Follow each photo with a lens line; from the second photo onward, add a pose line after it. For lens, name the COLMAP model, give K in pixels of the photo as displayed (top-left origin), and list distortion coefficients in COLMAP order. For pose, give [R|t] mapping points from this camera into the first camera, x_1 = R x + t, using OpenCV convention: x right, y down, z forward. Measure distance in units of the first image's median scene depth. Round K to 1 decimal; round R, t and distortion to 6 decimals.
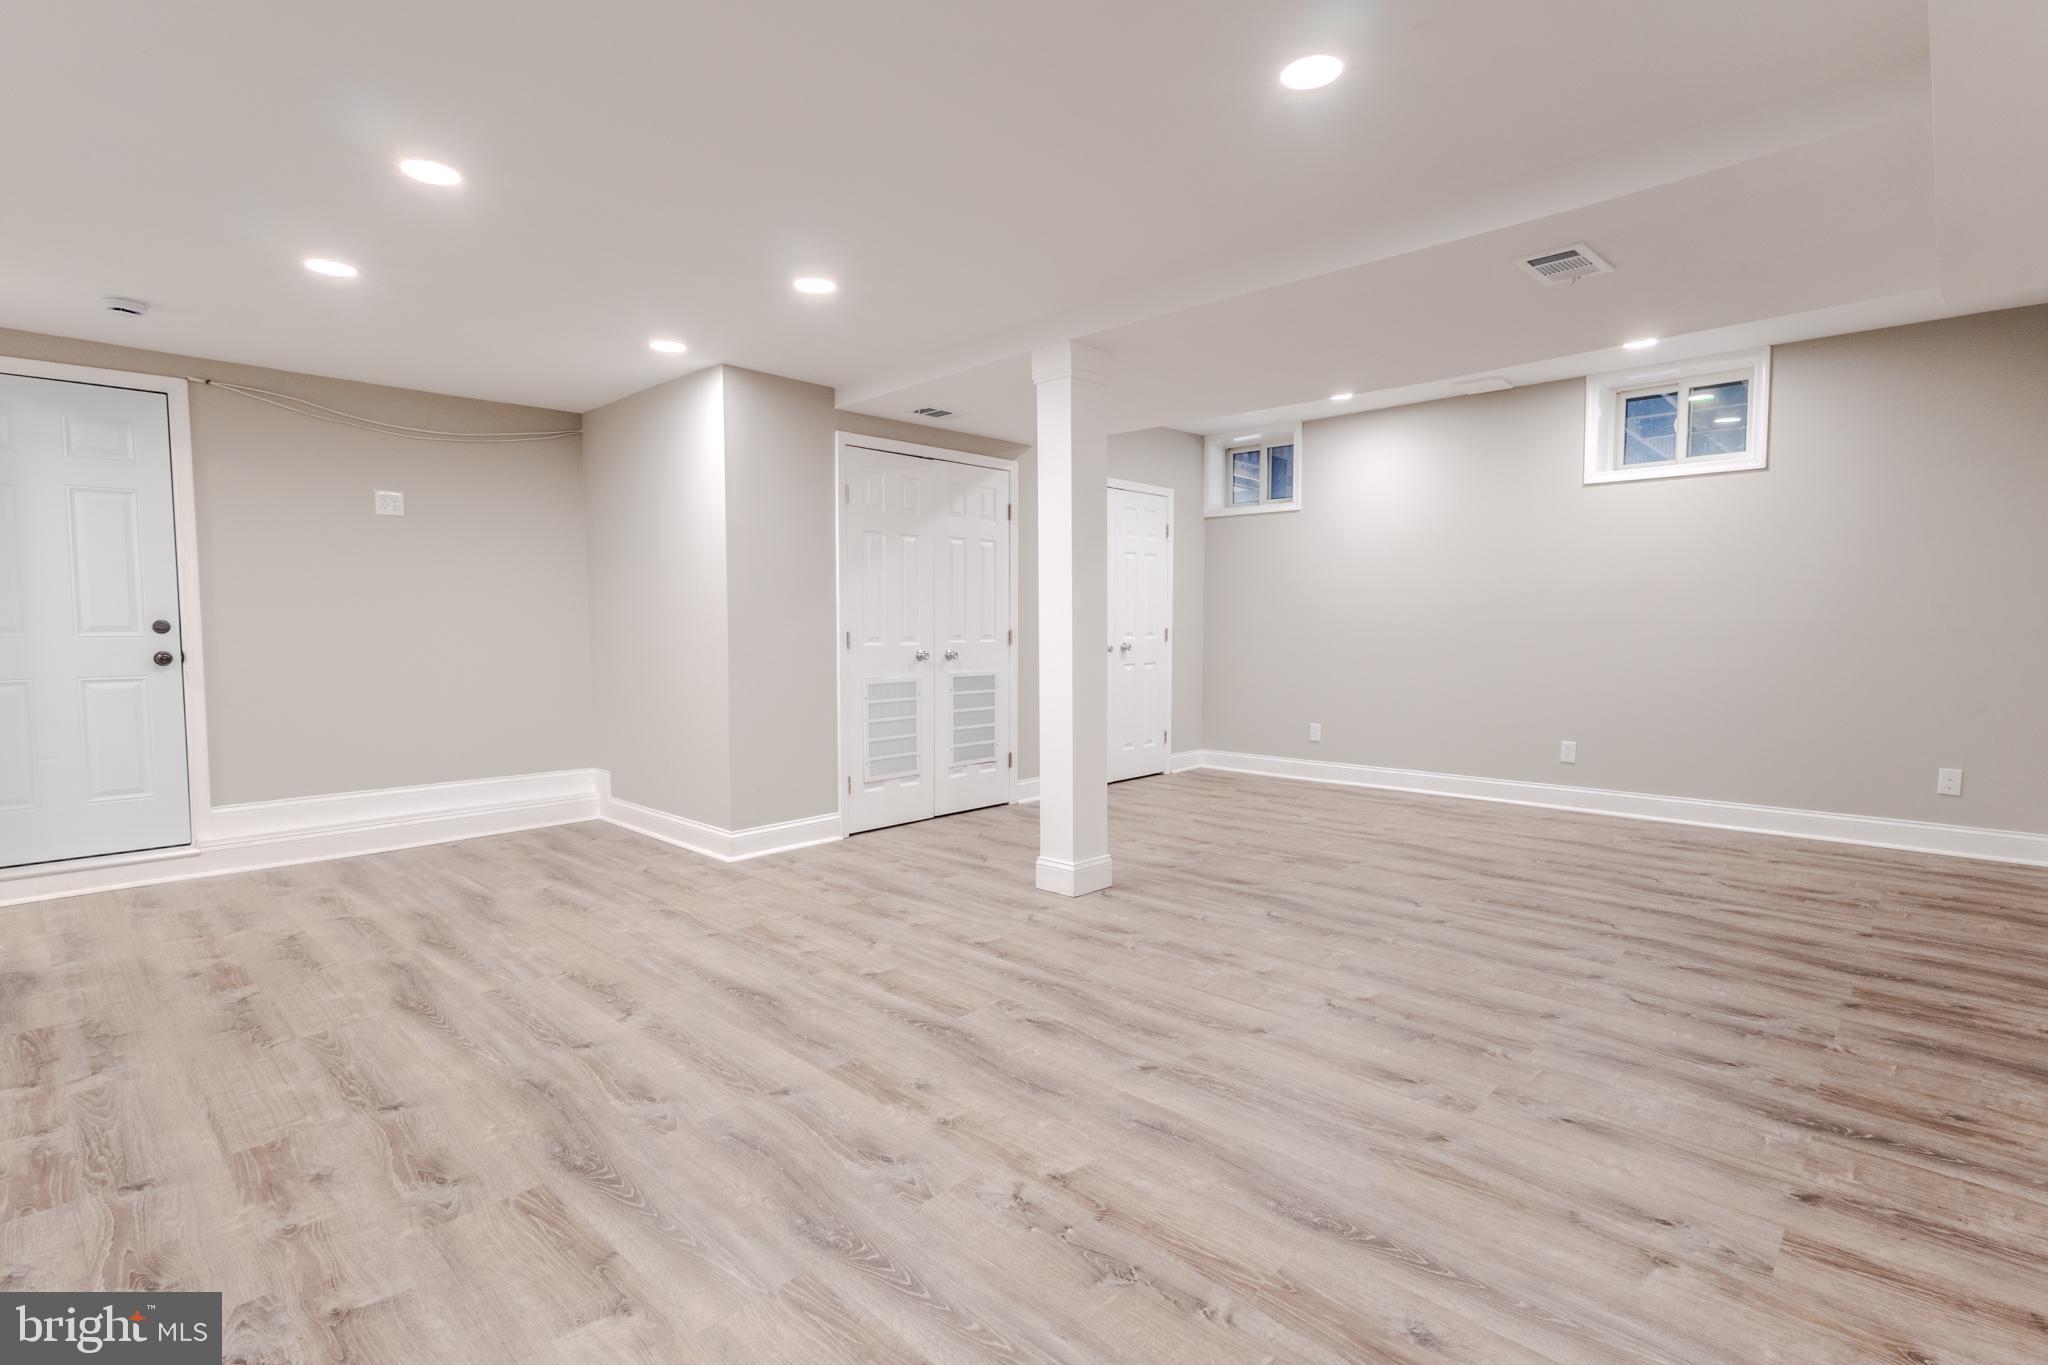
lens RADIAL K [[968.3, 0, 1025.6], [0, 968.3, 682.2], [0, 0, 1]] dist [0.001501, 0.000693]
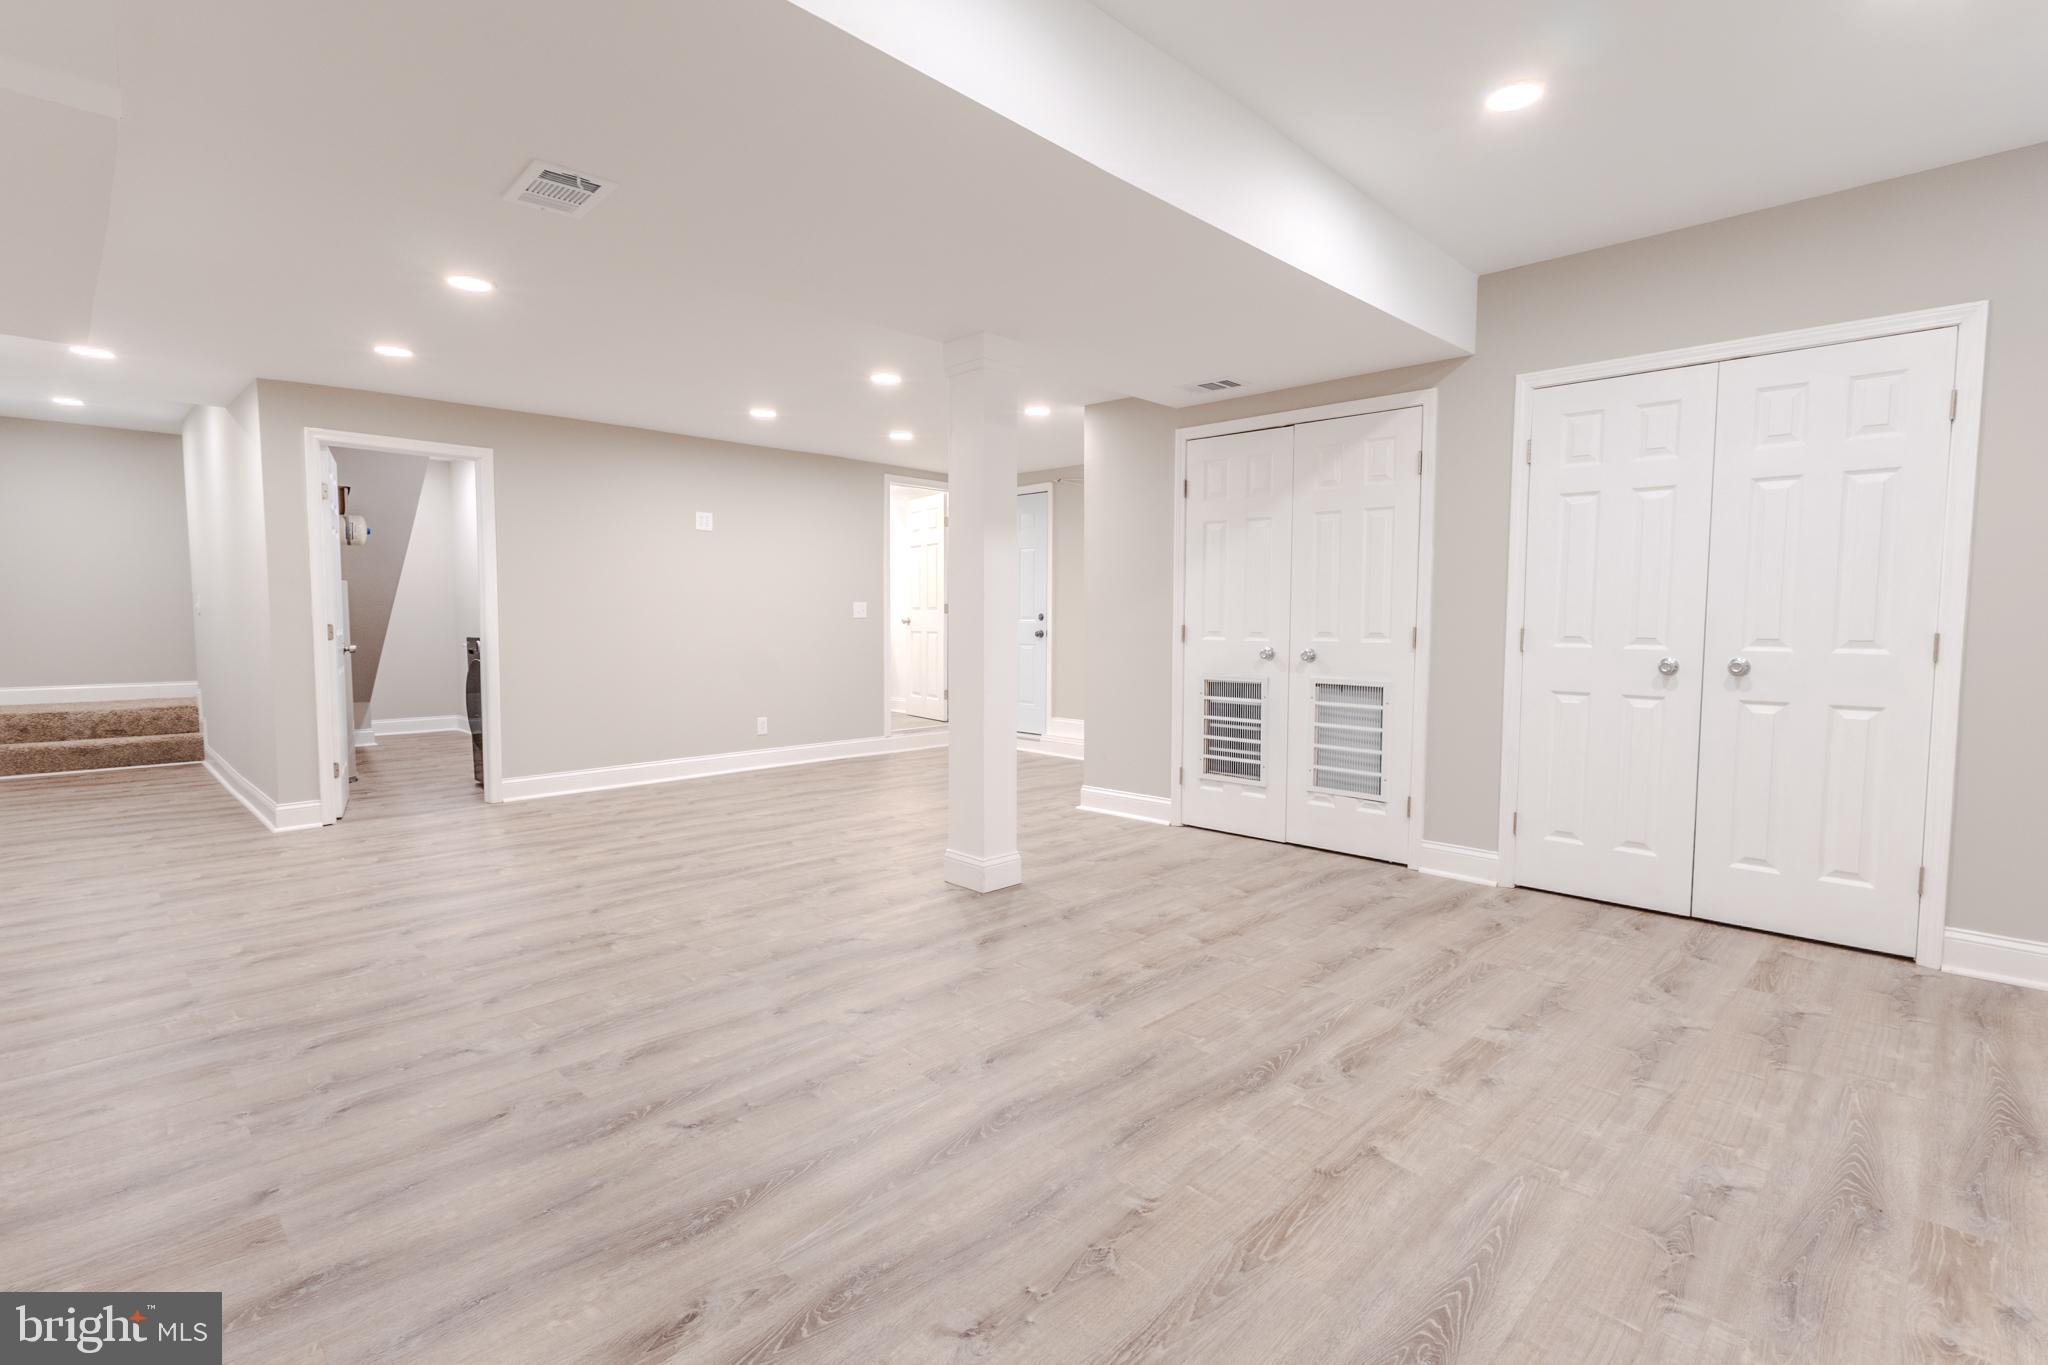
lens RADIAL K [[968.3, 0, 1025.6], [0, 968.3, 682.2], [0, 0, 1]] dist [0.001501, 0.000693]
pose [[-0.021687, 0.071277, -0.997221, 1.198502], [-0.064424, 0.995283, 0.072539, -0.079349], [0.997687, 0.065818, -0.016993, 1.223950]]
